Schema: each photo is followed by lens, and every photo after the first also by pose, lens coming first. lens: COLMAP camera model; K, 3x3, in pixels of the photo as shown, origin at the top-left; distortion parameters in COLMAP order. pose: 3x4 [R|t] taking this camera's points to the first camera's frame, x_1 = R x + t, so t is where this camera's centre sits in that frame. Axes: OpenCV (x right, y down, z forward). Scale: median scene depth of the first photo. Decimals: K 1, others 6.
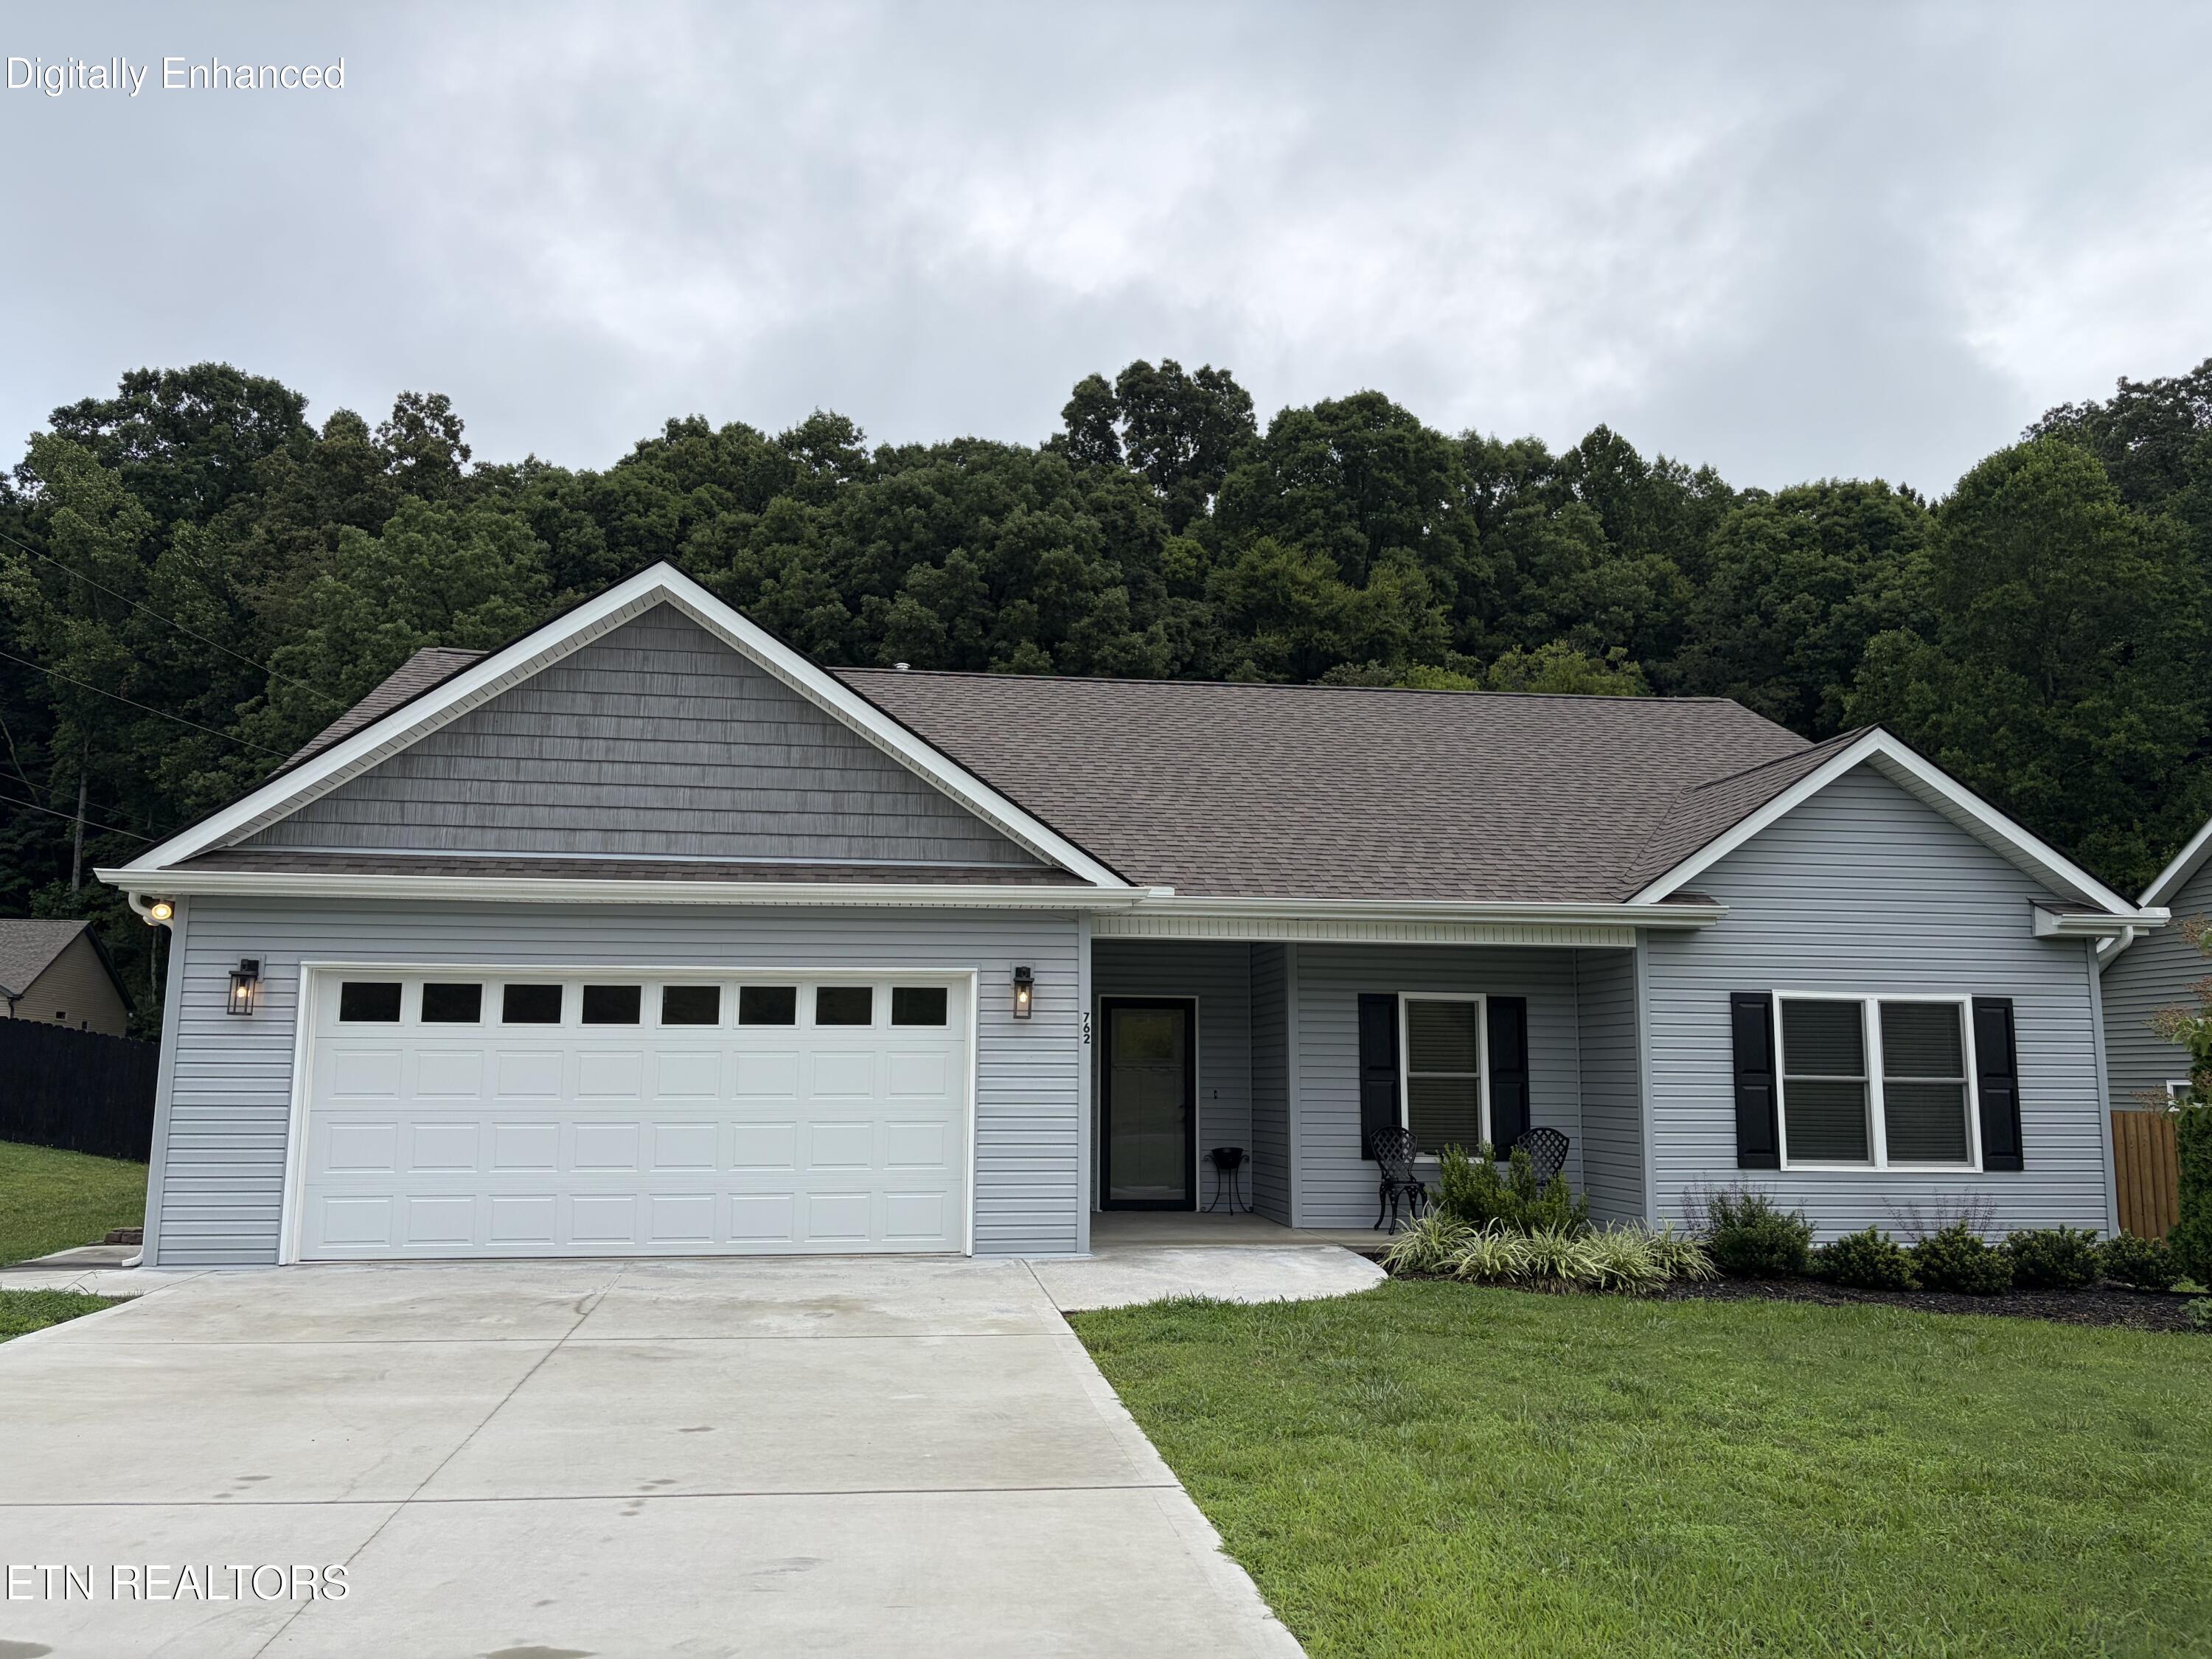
lens RADIAL K [[1687.0, 0, 1106.0], [0, 1687.0, 829.5], [0, 0, 1]] dist [0.004418, 0.001255]
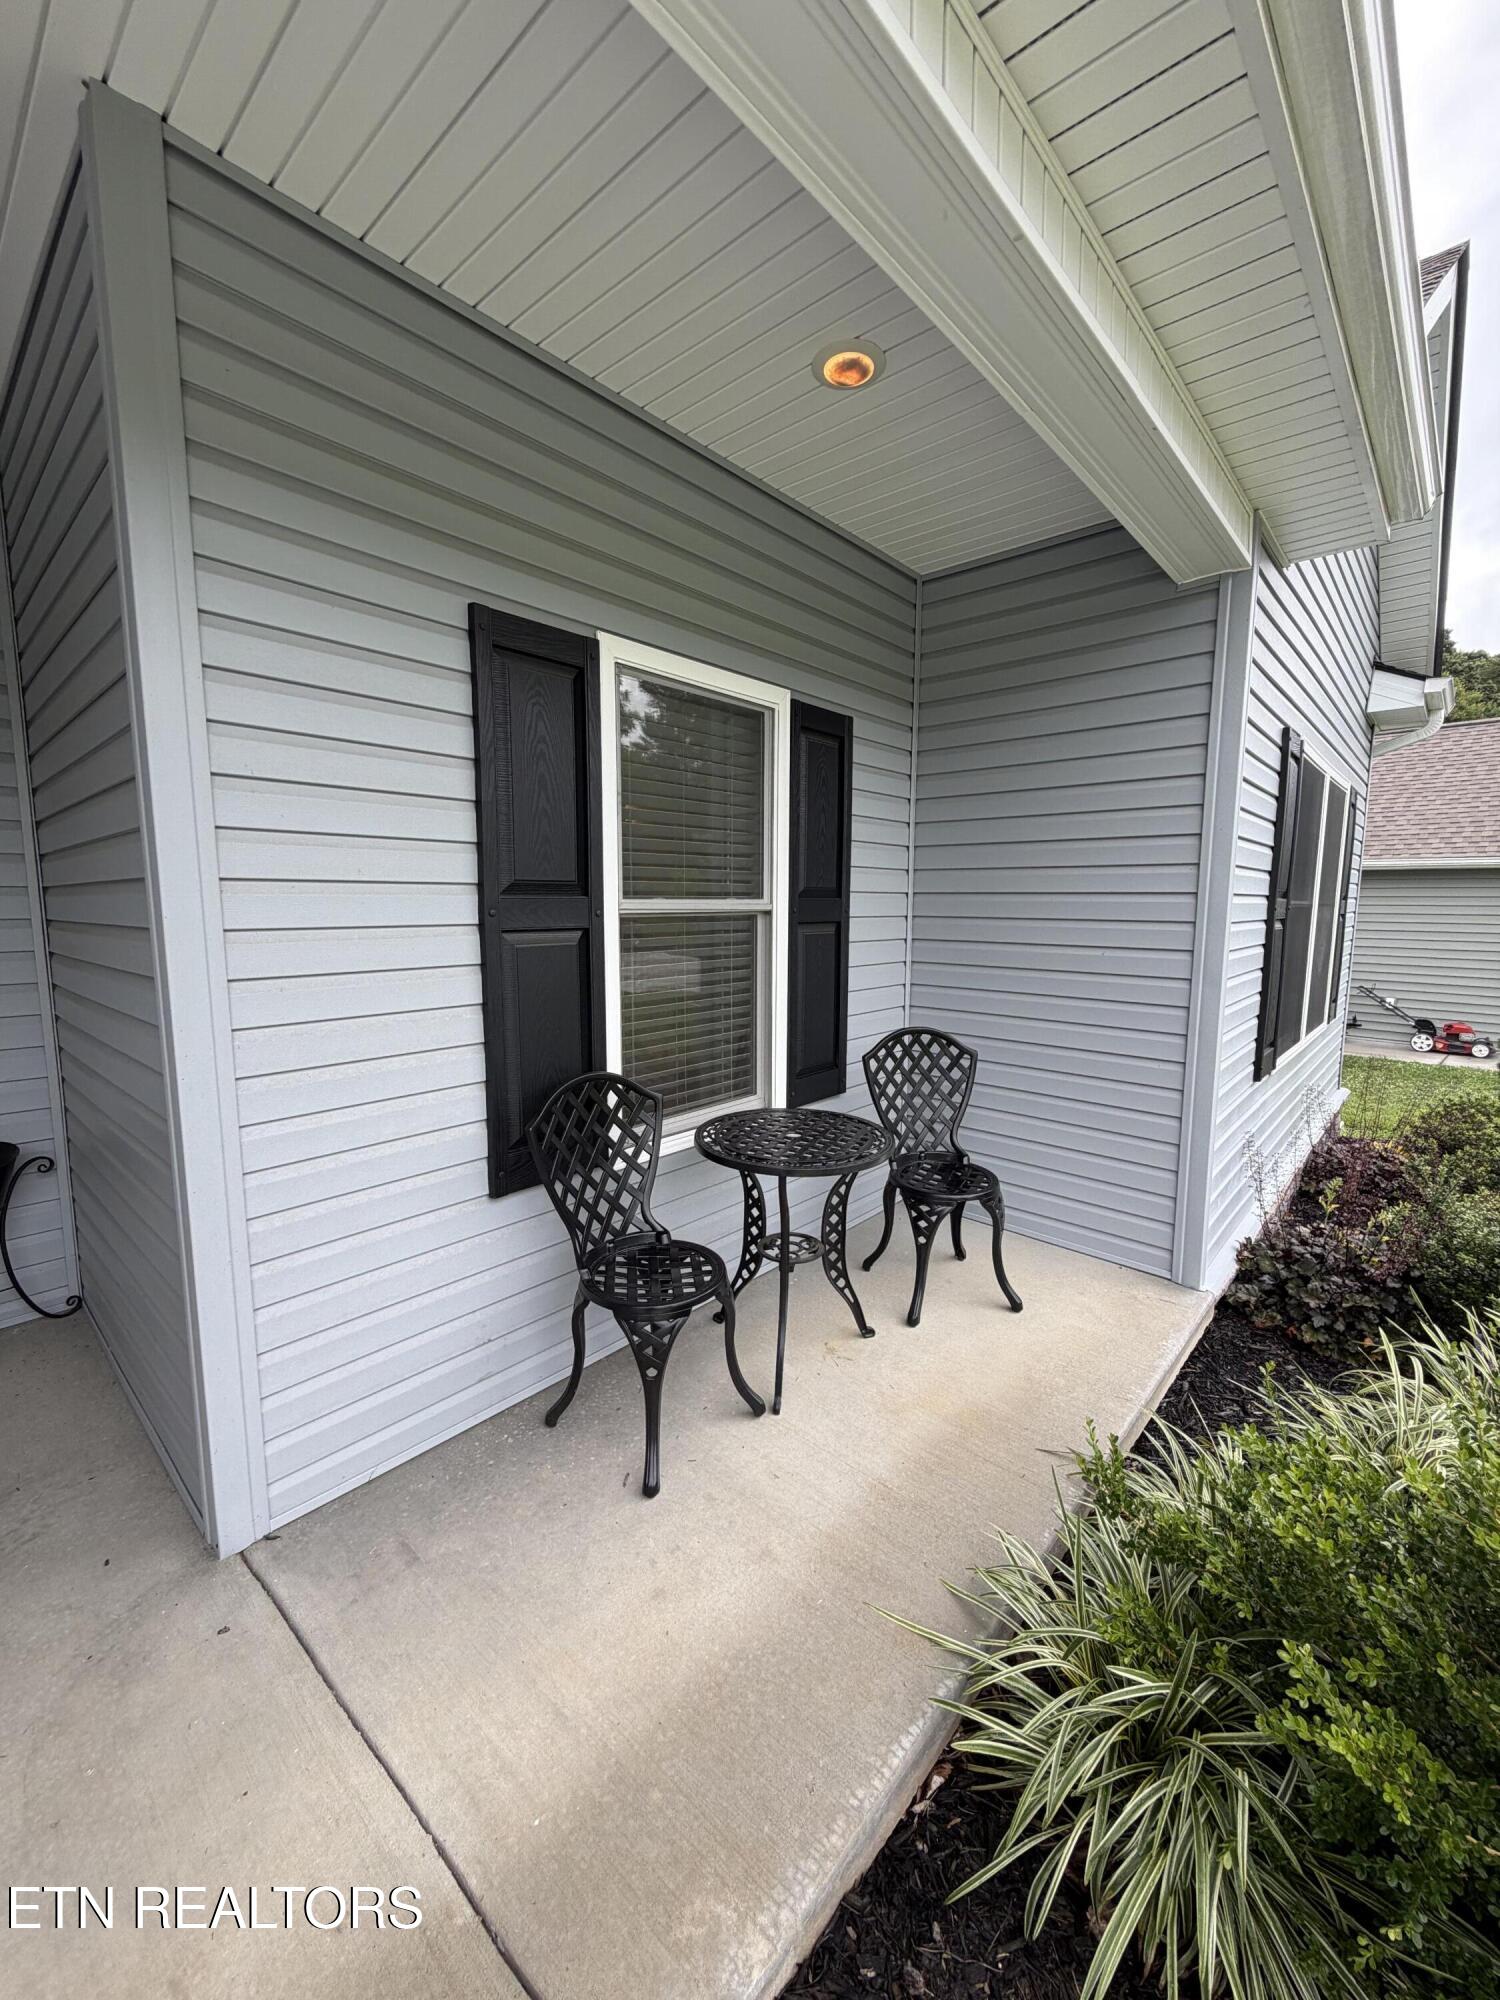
lens RADIAL K [[792.6, 0, 750.5], [0, 792.6, 994.4], [0, 0, 1]] dist [0.000976, 0.000437]
pose [[0.775701, -0.084437, 0.625427, 0.102154], [-0.087335, 0.967112, 0.238887, 0.122951], [-0.625029, -0.239927, 0.742815, 0.868624]]
